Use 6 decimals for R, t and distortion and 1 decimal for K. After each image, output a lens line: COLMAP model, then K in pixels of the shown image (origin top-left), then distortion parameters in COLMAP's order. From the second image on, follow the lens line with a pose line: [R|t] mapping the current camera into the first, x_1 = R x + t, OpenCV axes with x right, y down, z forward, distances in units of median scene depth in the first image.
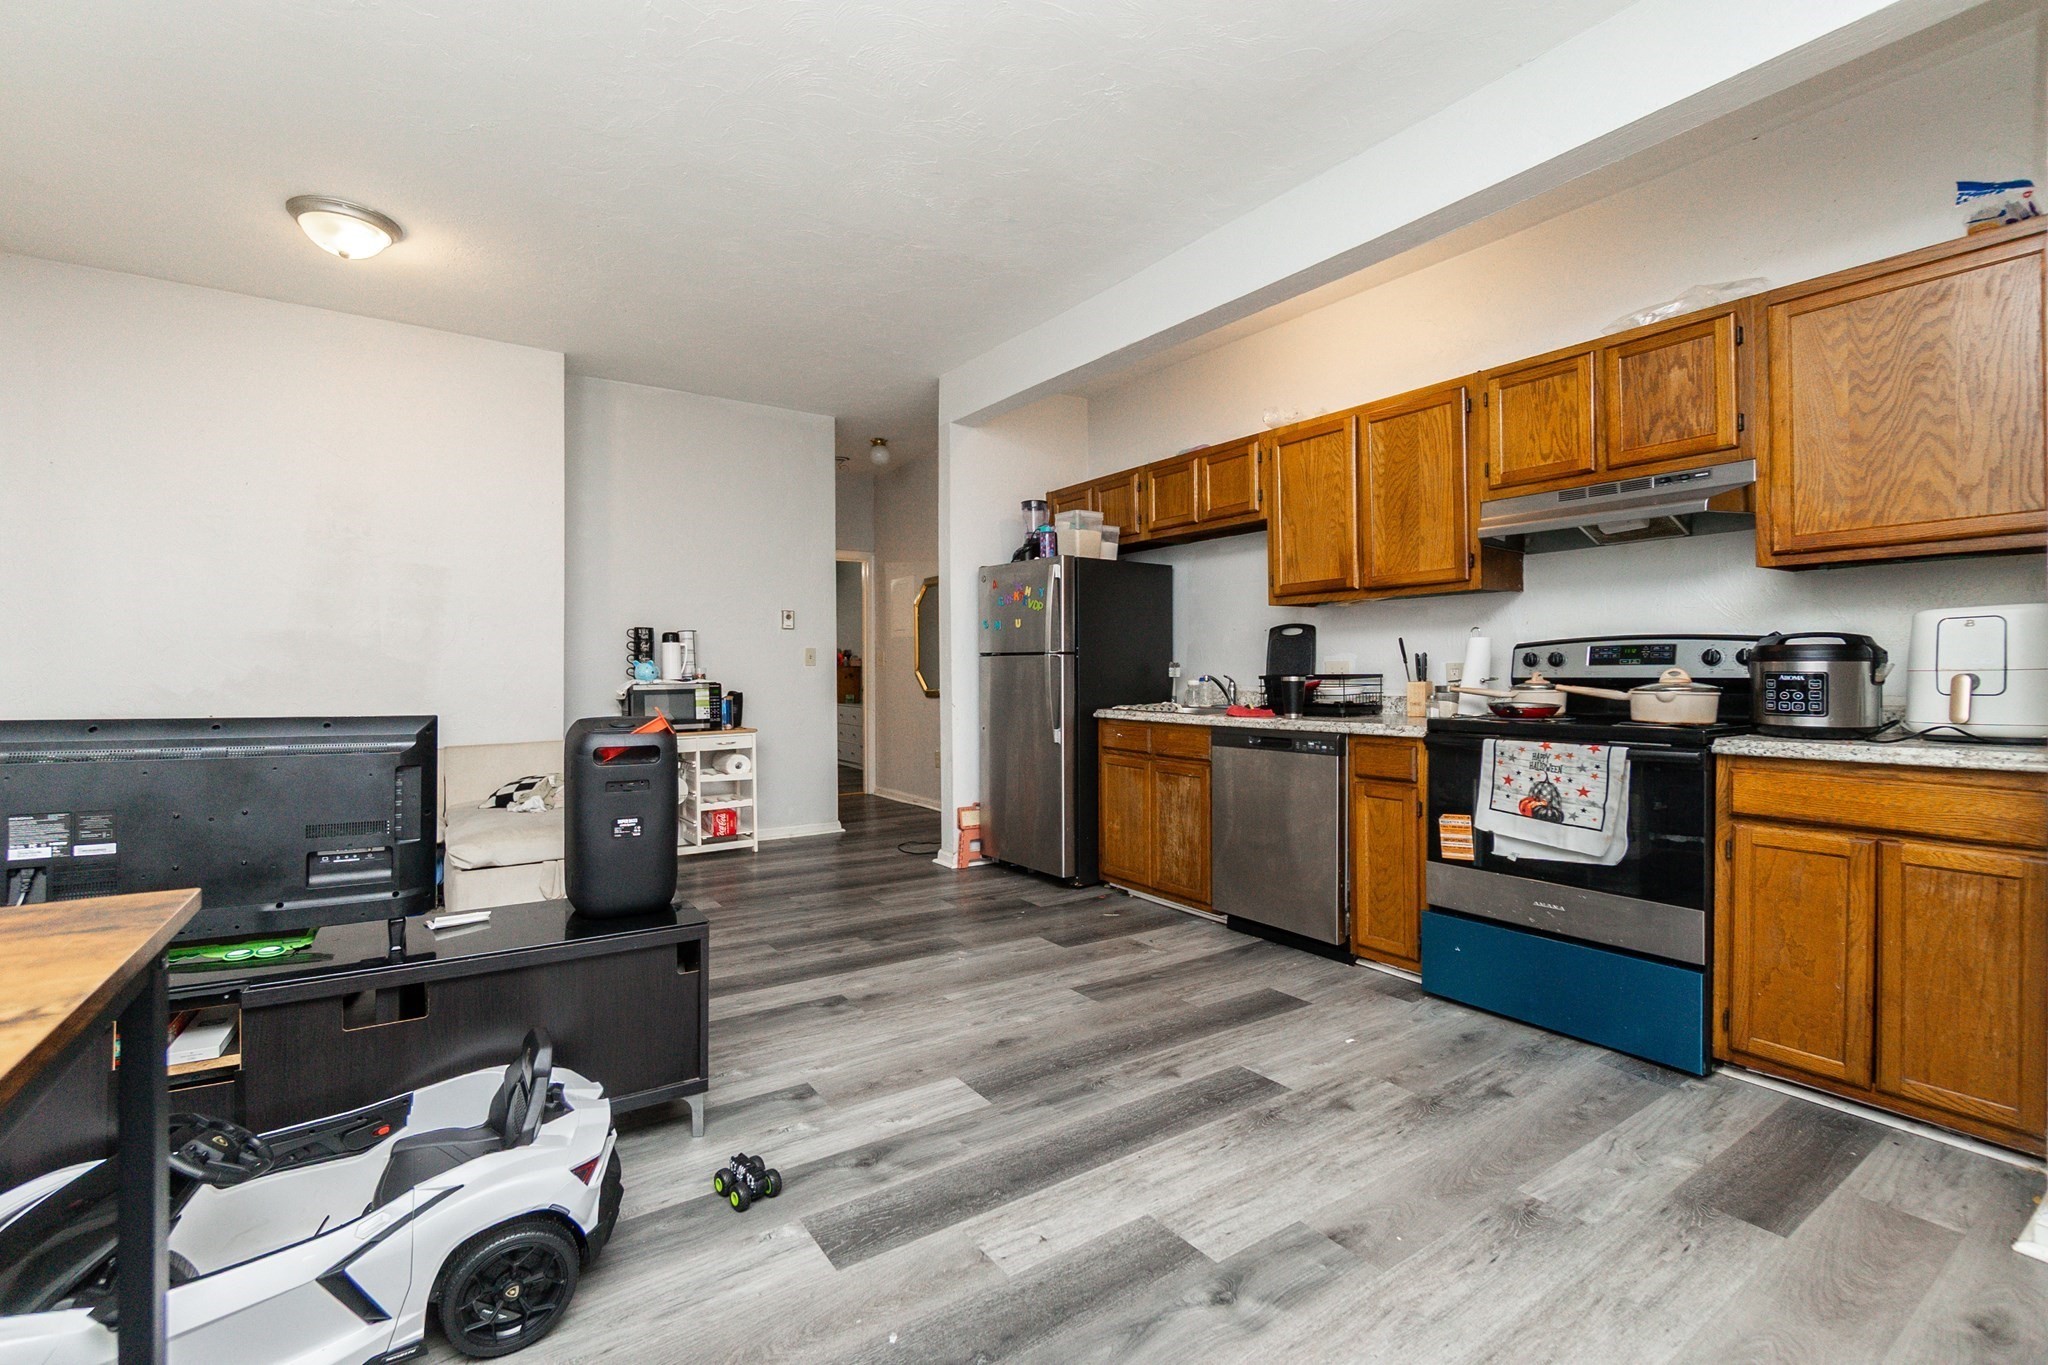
lens RADIAL K [[902.8, 0, 1080.4], [0, 902.8, 667.2], [0, 0, 1]] dist [-0.001992, -0.000051]
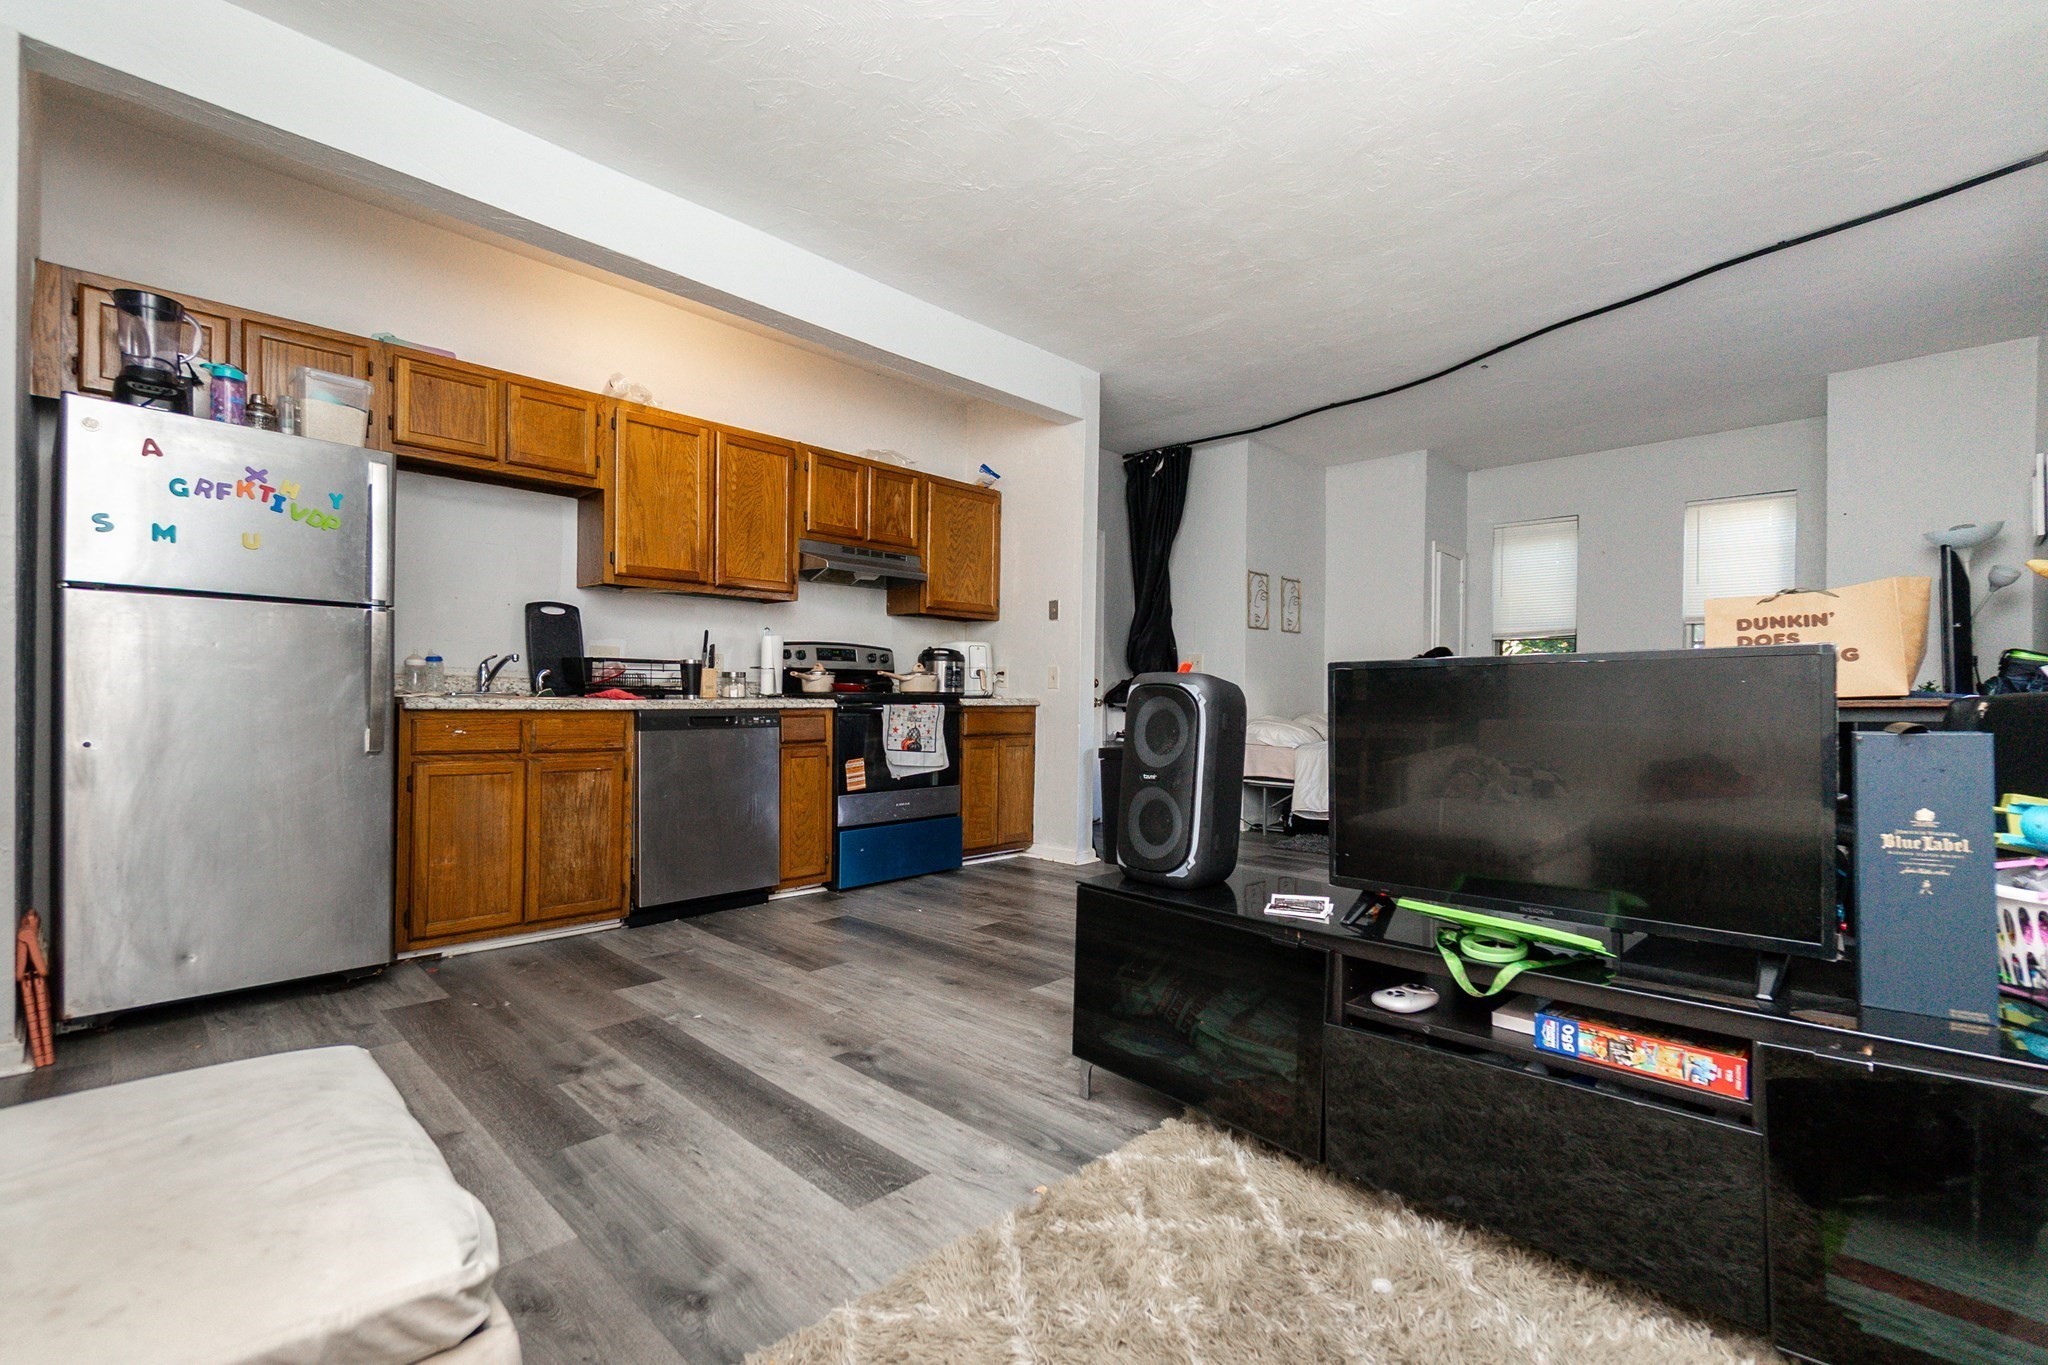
lens RADIAL K [[900.2, 0, 992.7], [0, 900.2, 701.5], [0, 0, 1]] dist [-0.003296, -0.000099]
pose [[-0.153685, -0.005675, 0.988104, -1.007248], [-0.011684, 0.999924, 0.003926, 0.060153], [-0.988051, -0.010942, -0.153740, 0.967722]]
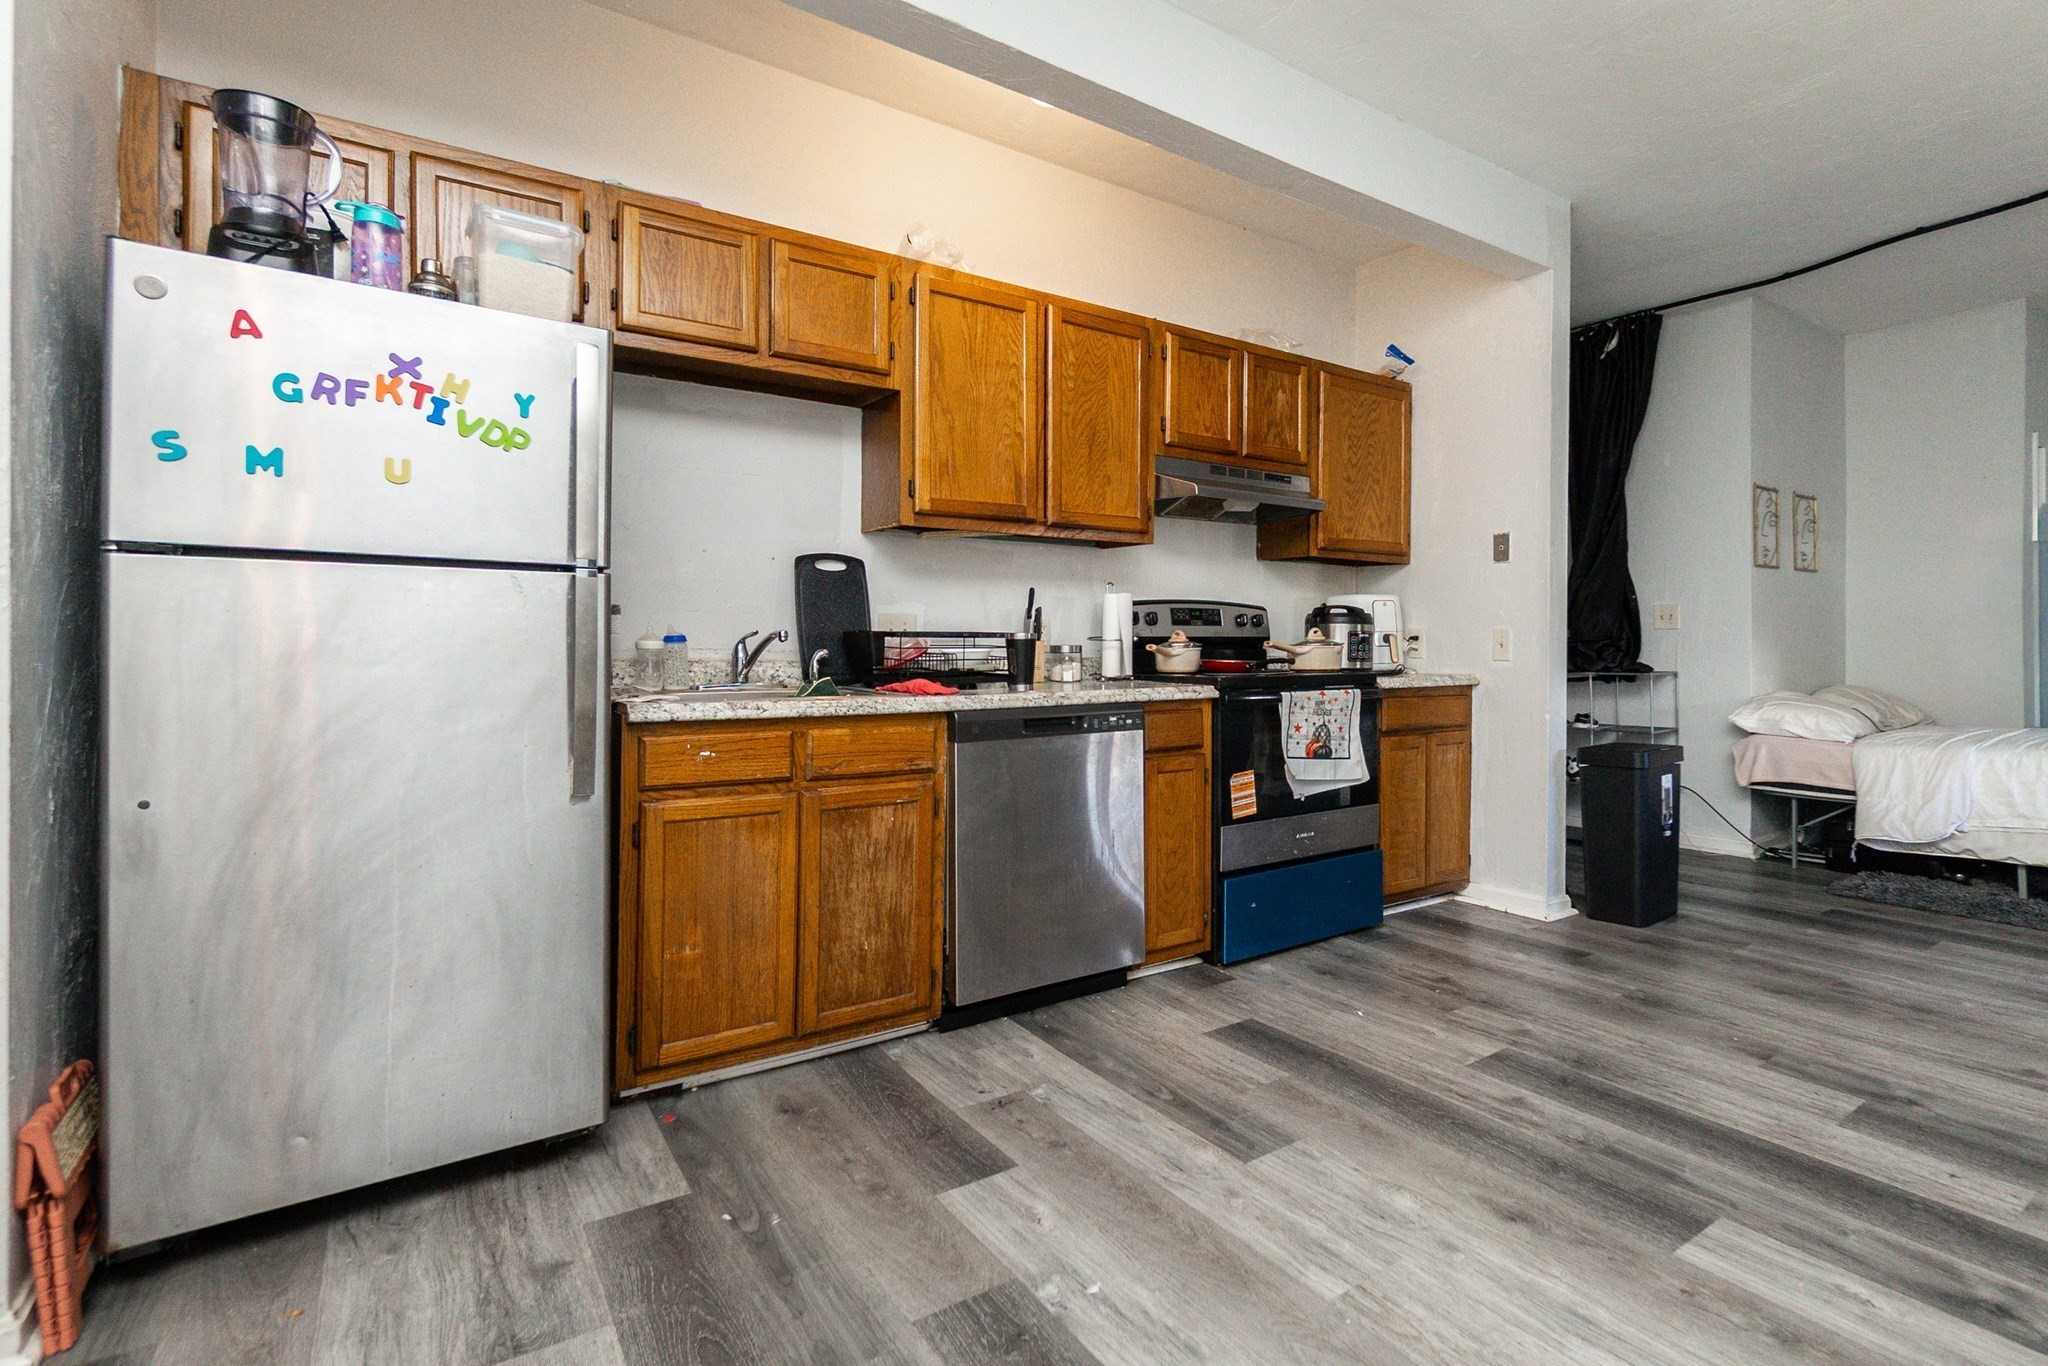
lens RADIAL K [[1002.8, 0, 1105.2], [0, 1002.8, 640.8], [0, 0, 1]] dist [-0.001959, 0.000088]
pose [[0.014316, 0.005051, 0.999885, -0.666586], [-0.005014, 0.999975, -0.004980, 0.024025], [-0.999885, -0.004942, 0.014341, 1.094126]]
